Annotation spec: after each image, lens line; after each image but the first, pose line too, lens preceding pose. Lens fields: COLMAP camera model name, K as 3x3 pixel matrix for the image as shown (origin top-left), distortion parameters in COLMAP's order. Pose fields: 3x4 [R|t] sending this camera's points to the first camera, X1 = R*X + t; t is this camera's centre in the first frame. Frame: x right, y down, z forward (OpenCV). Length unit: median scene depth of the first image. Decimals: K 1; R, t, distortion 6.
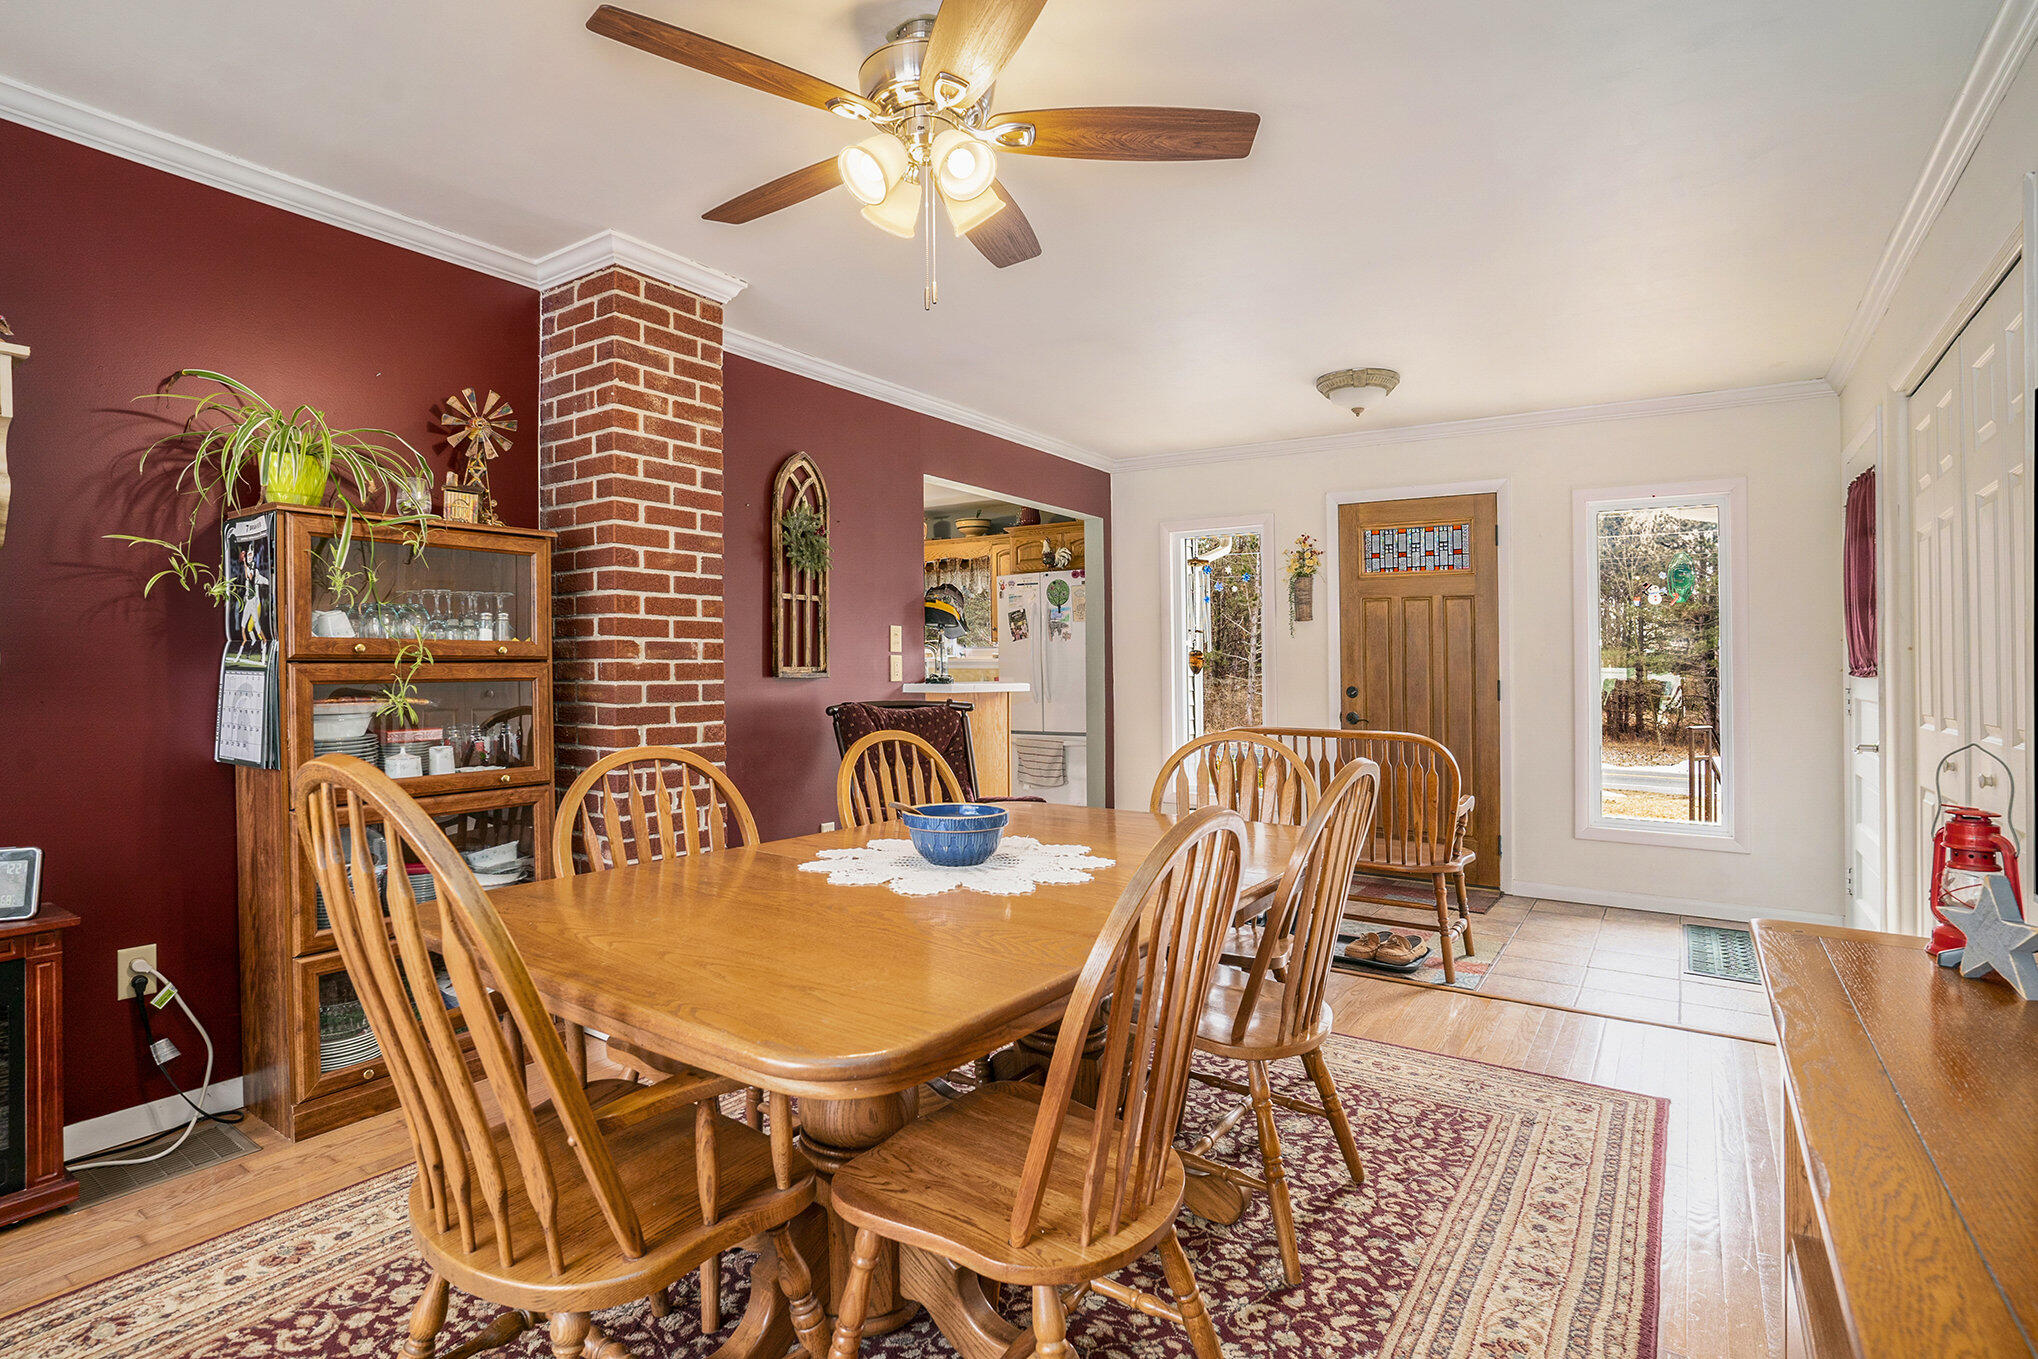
lens RADIAL K [[1003.6, 0, 1010.2], [0, 1003.6, 646.9], [0, 0, 1]] dist [-0.001637, -0.000174]
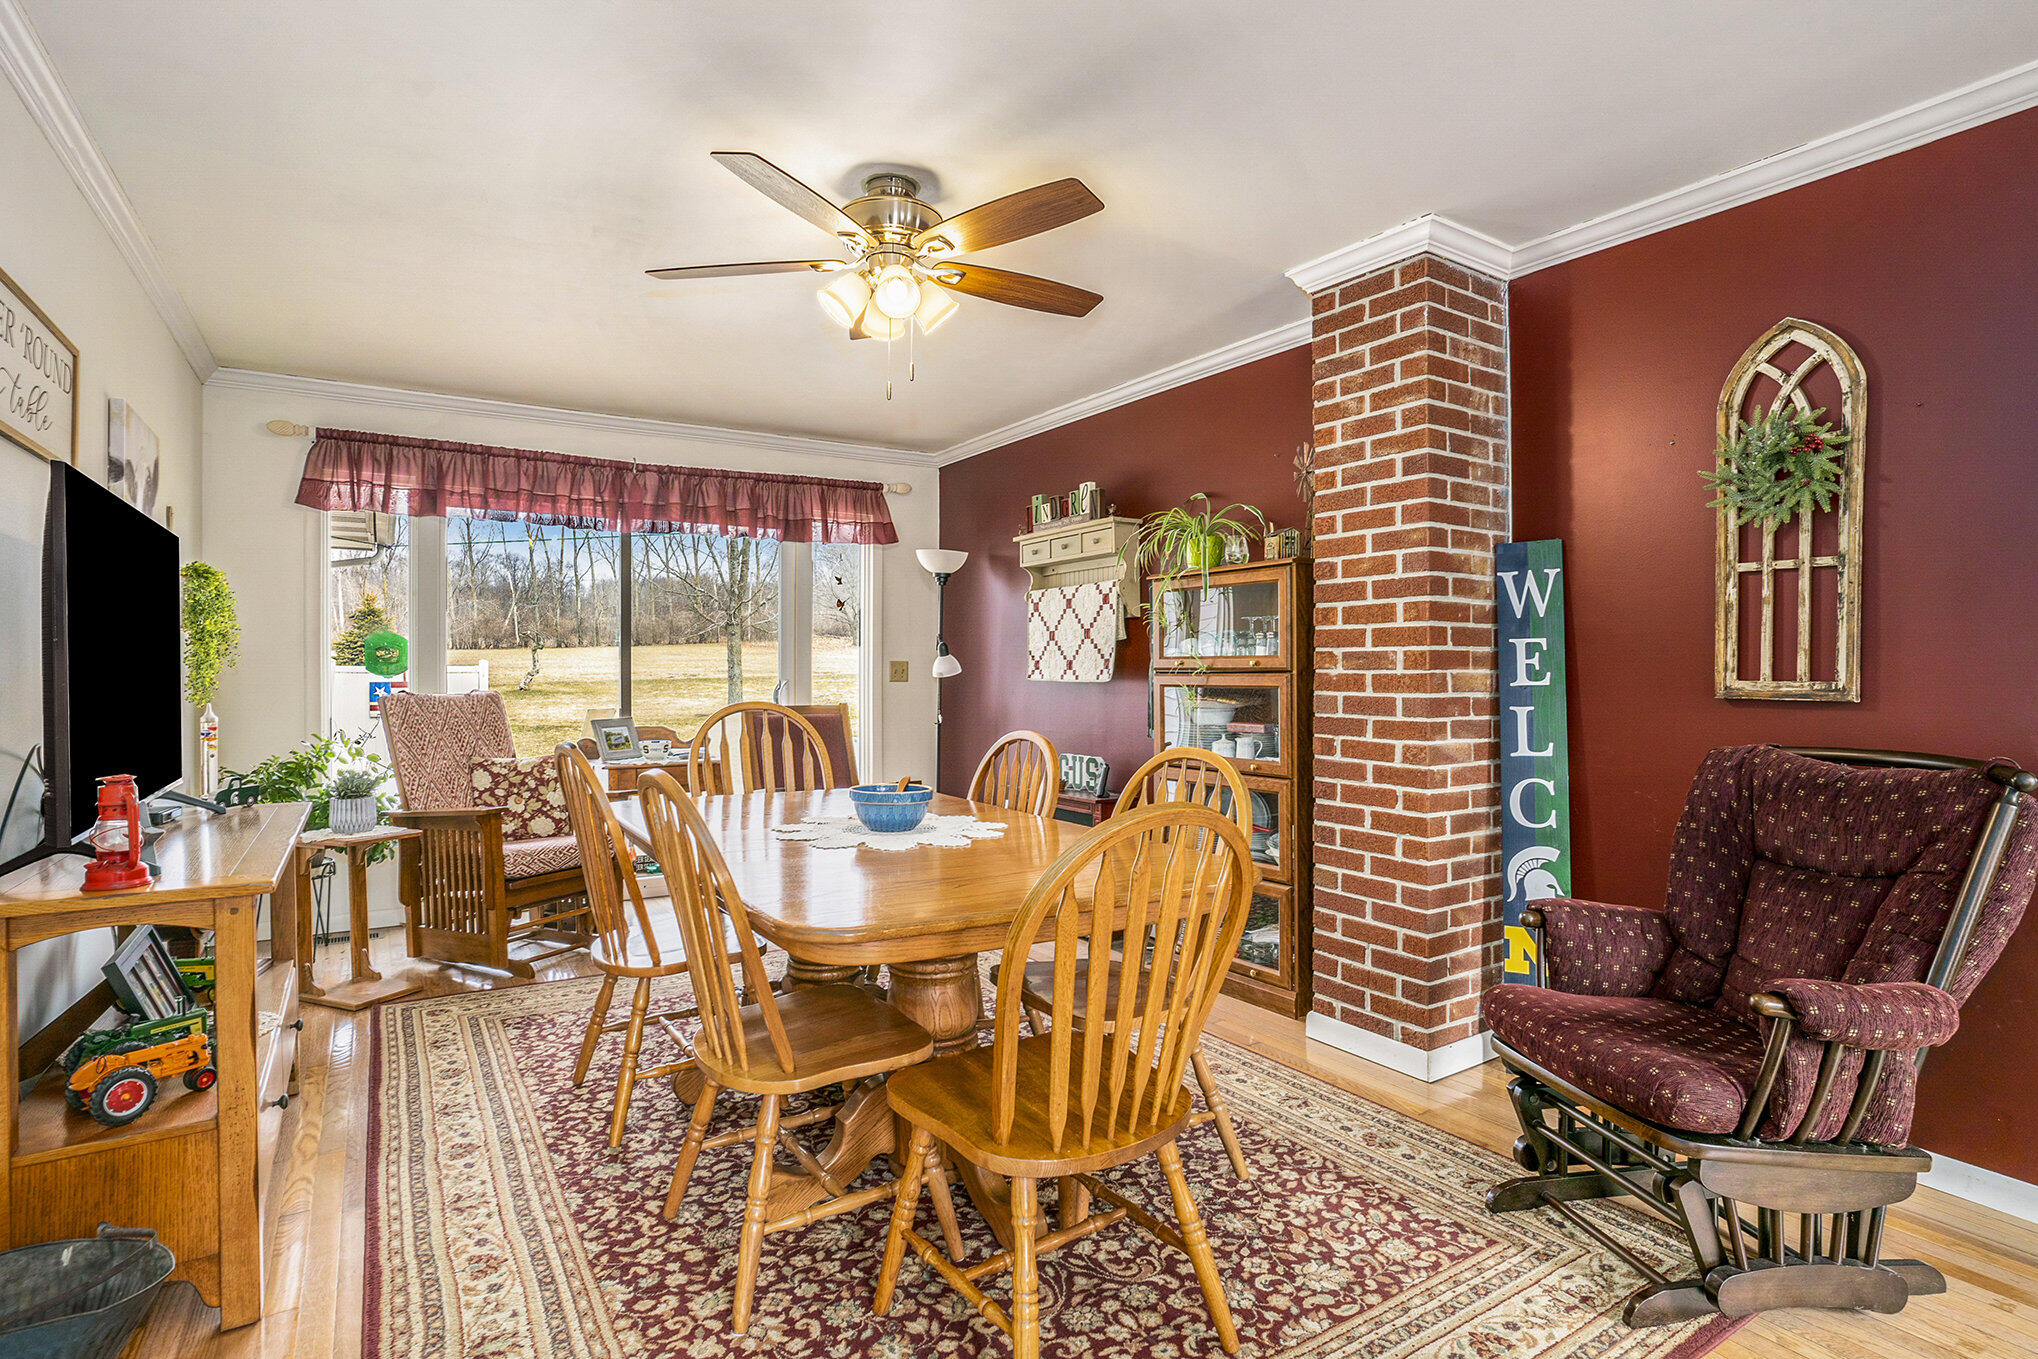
lens RADIAL K [[1051.9, 0, 1007.9], [0, 1051.9, 714.8], [0, 0, 1]] dist [-0.034732, 0.000842]
pose [[-0.407603, 0.028723, -0.912707, 0.781154], [0.009892, 0.999585, 0.027040, 0.027574], [0.913105, 0.001993, -0.407719, 1.206564]]
